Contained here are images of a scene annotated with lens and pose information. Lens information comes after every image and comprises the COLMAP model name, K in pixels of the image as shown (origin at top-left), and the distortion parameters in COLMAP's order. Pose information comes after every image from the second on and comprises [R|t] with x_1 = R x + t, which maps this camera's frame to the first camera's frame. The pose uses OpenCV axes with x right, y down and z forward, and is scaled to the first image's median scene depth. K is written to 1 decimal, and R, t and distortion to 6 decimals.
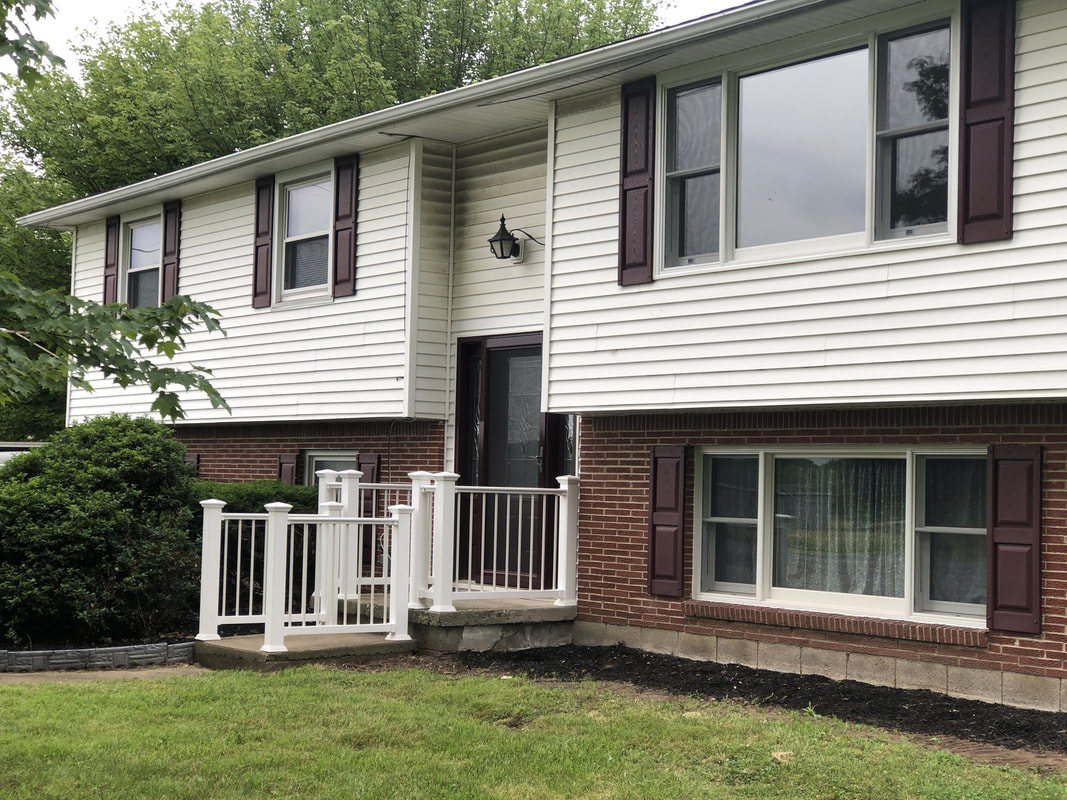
lens RADIAL K [[1255.0, 0, 533.5], [0, 1255.0, 400.0], [0, 0, 1]] dist [-0.167789, 0.753688]
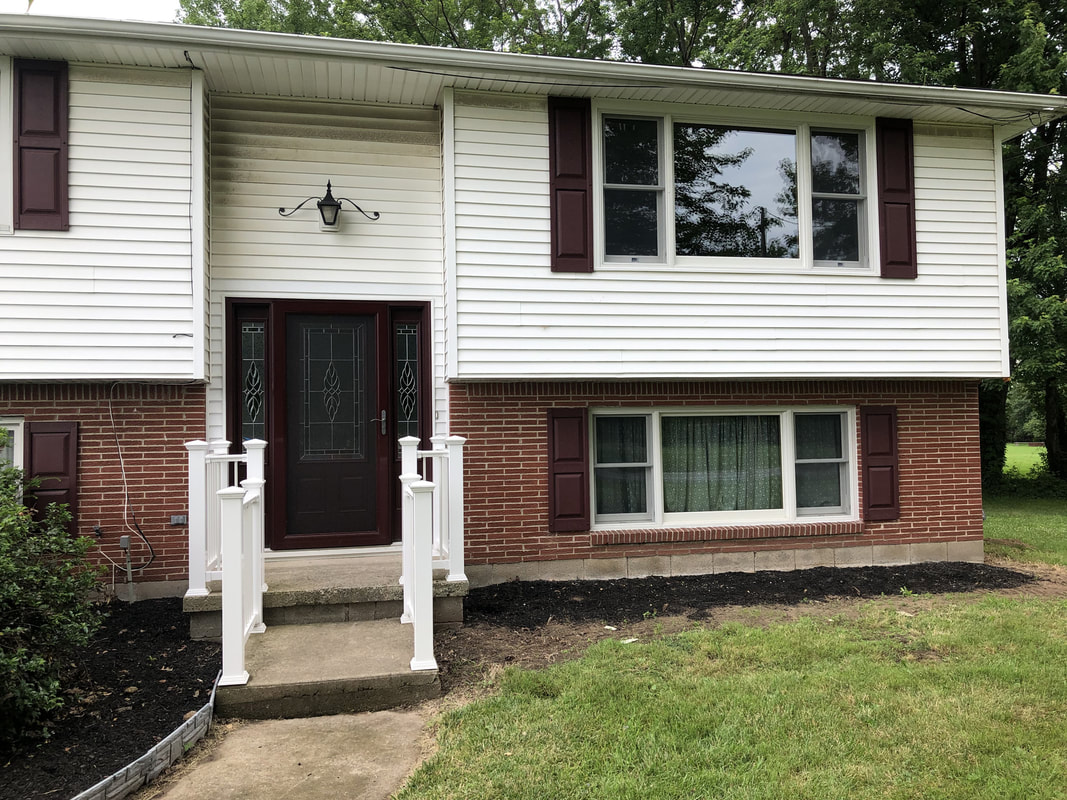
lens RADIAL K [[850.6, 0, 533.5], [0, 850.6, 400.0], [0, 0, 1]] dist [0.055325, -0.071431]
pose [[0.562971, 0.006597, 0.826451, -0.628579], [-0.022913, 0.999708, 0.007628, 0.024599], [-0.826159, -0.023231, 0.562958, 0.592795]]
